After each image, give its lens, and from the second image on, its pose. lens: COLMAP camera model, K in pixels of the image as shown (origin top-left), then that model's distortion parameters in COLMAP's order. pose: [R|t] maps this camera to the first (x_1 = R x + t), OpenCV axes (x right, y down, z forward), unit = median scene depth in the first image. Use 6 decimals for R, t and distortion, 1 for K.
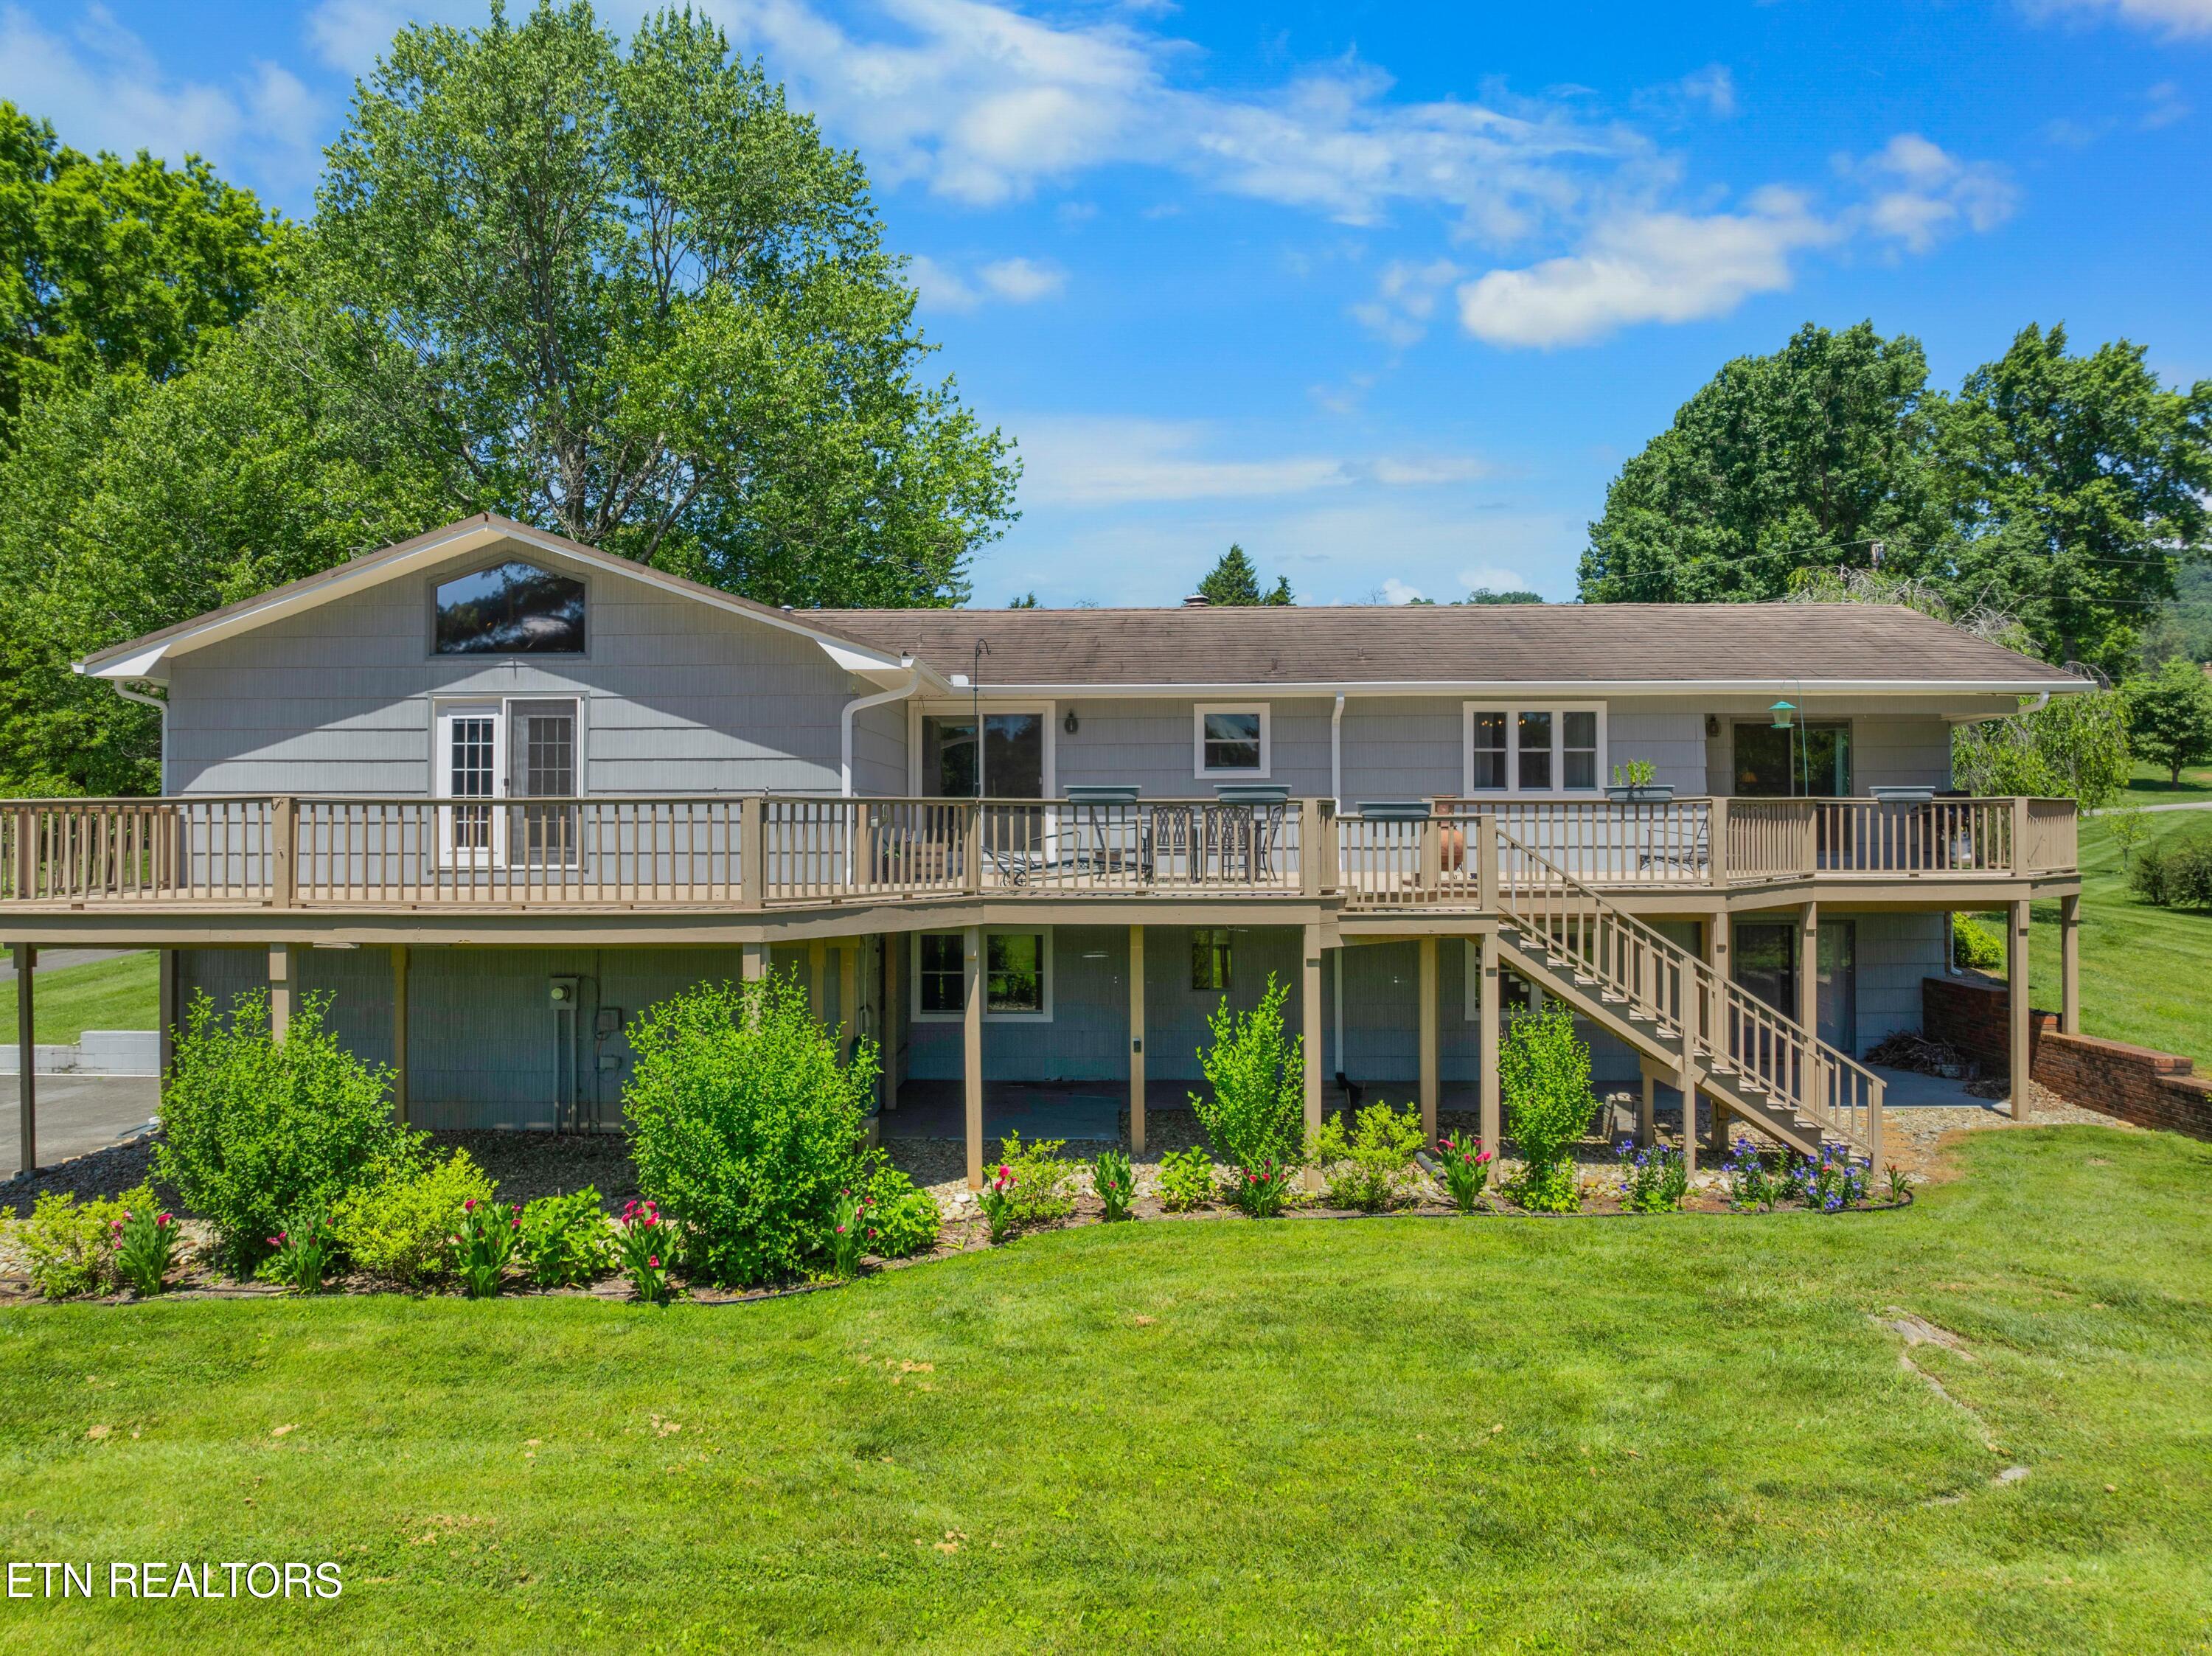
lens RADIAL K [[1579.3, 0, 1102.1], [0, 1579.3, 831.9], [0, 0, 1]] dist [-0.052066, 0.008908]
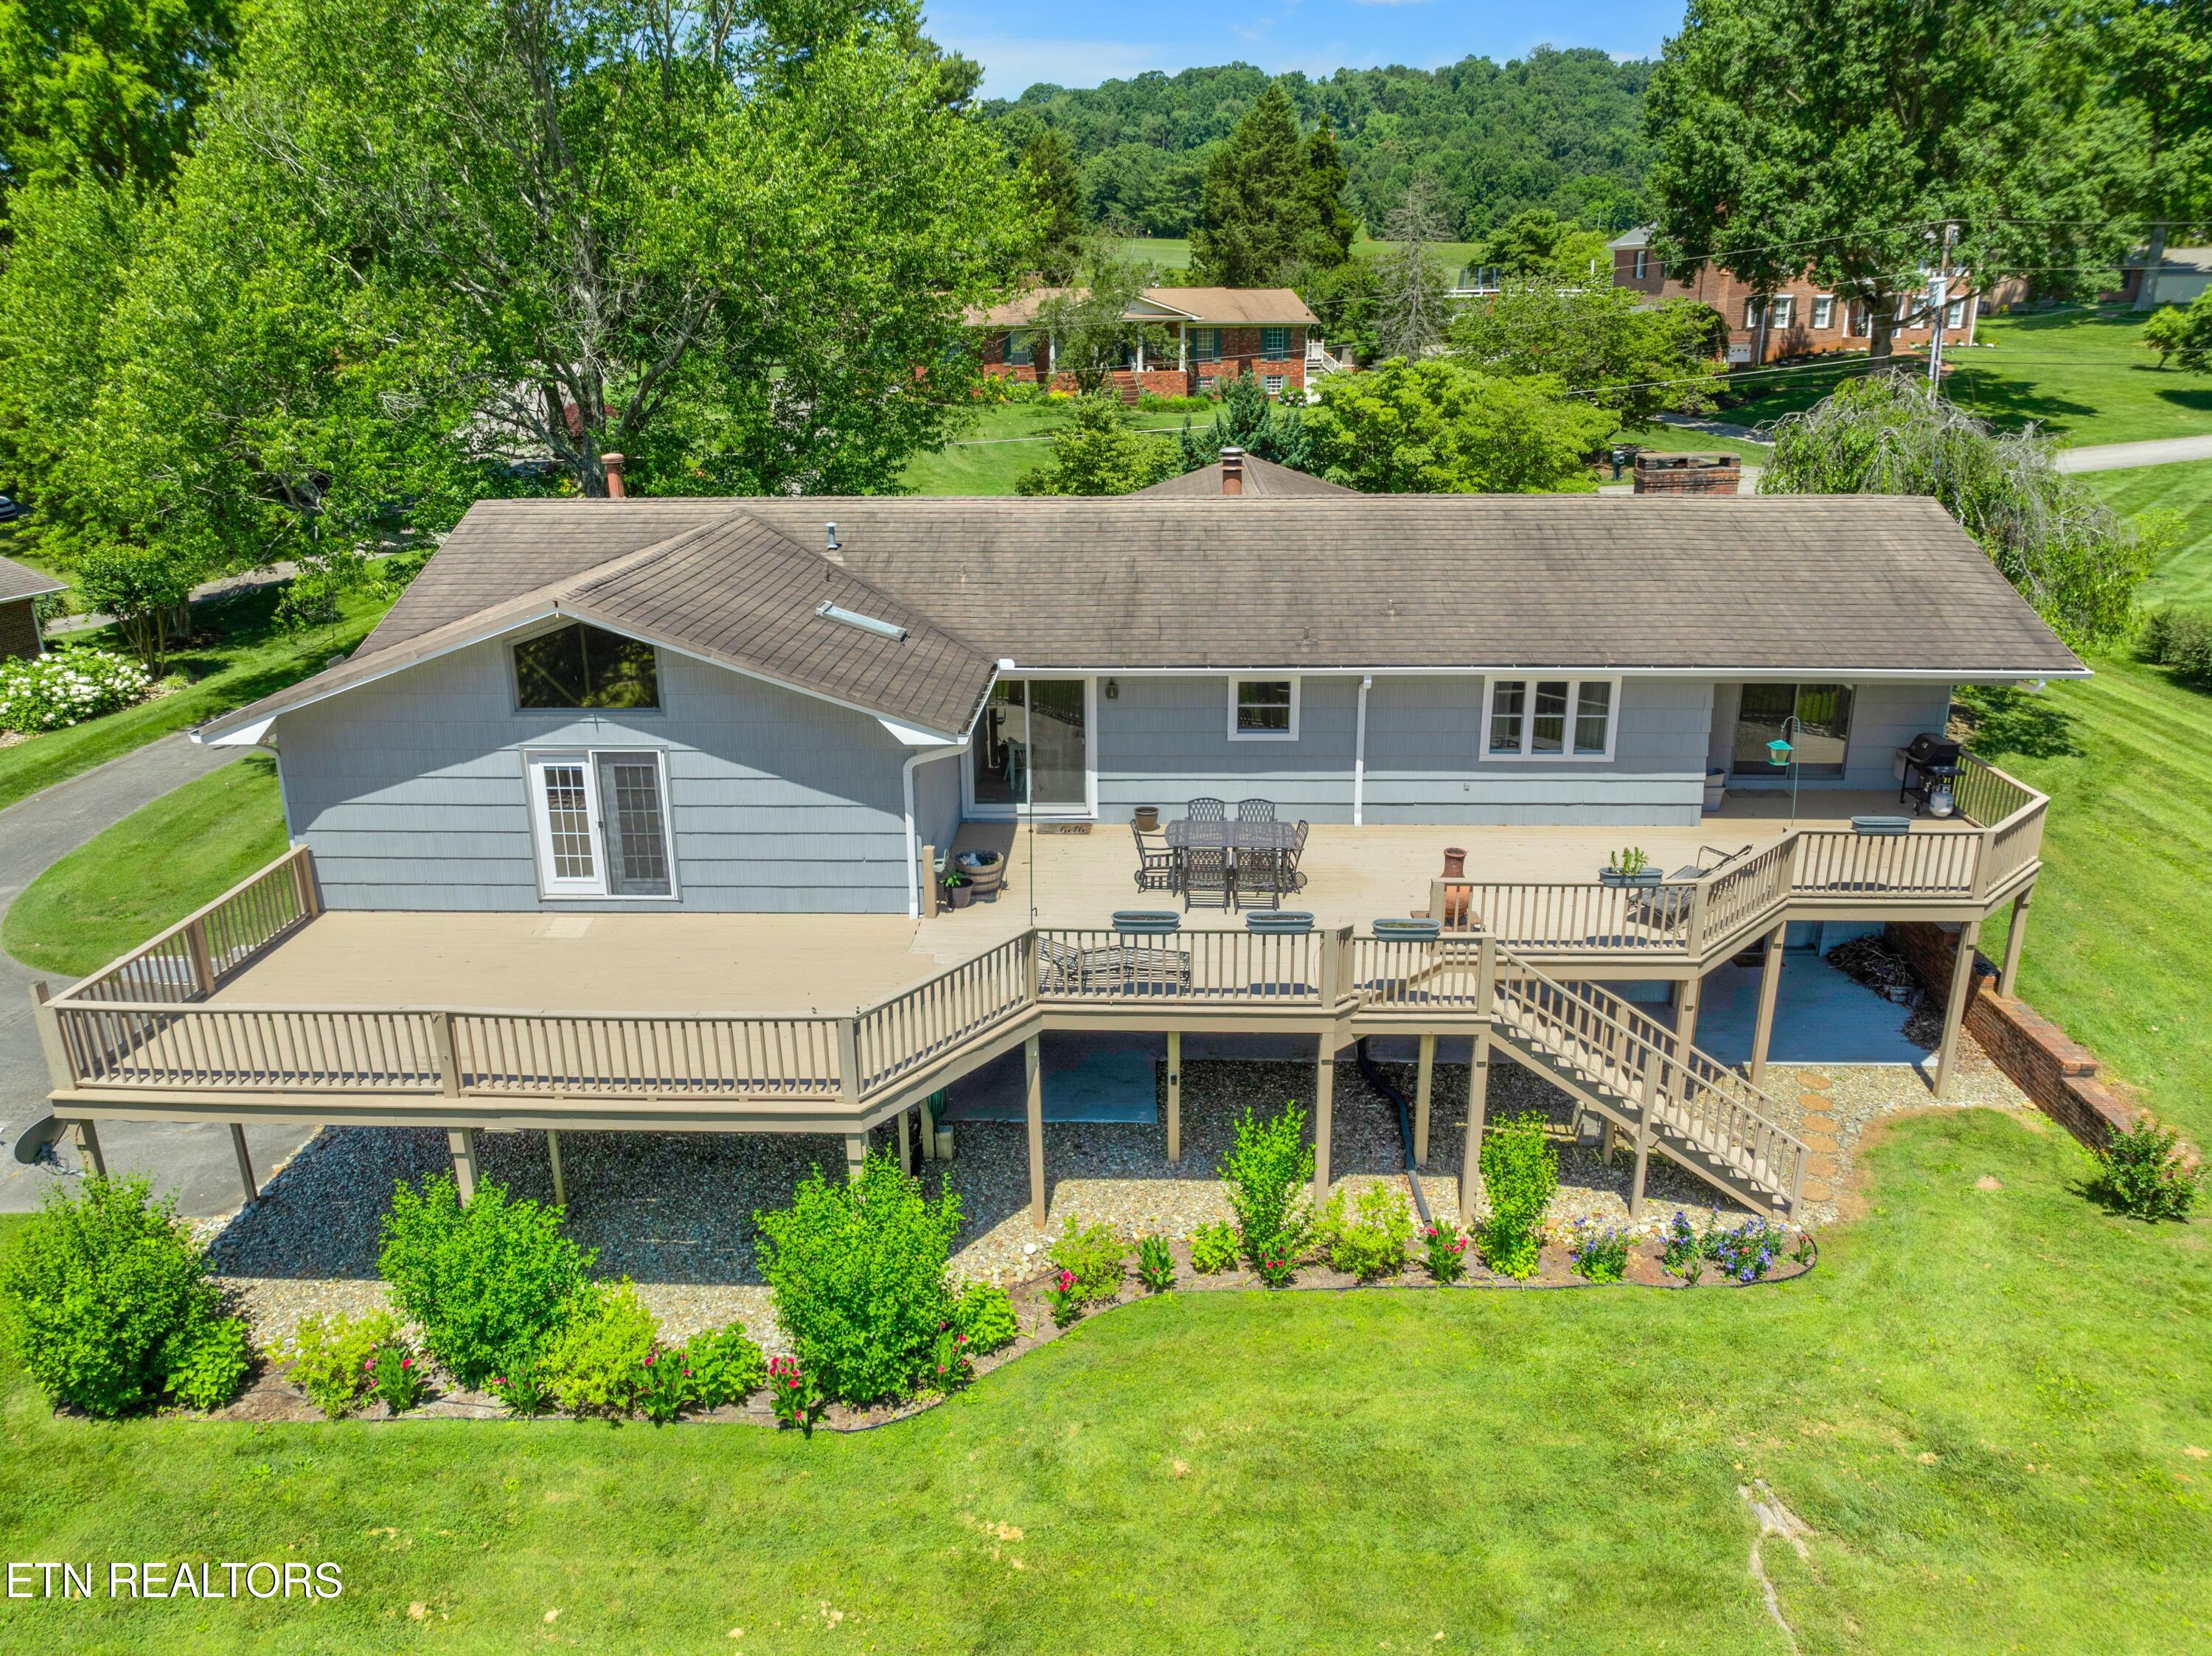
lens RADIAL K [[1579.3, 0, 1101.7], [0, 1579.3, 814.7], [0, 0, 1]] dist [-0.052066, 0.008908]
pose [[0.999891, 0.001561, -0.014699, -0.012878], [0.003246, 0.946945, 0.321378, -0.388596], [0.014421, -0.321391, 0.946837, -0.033698]]
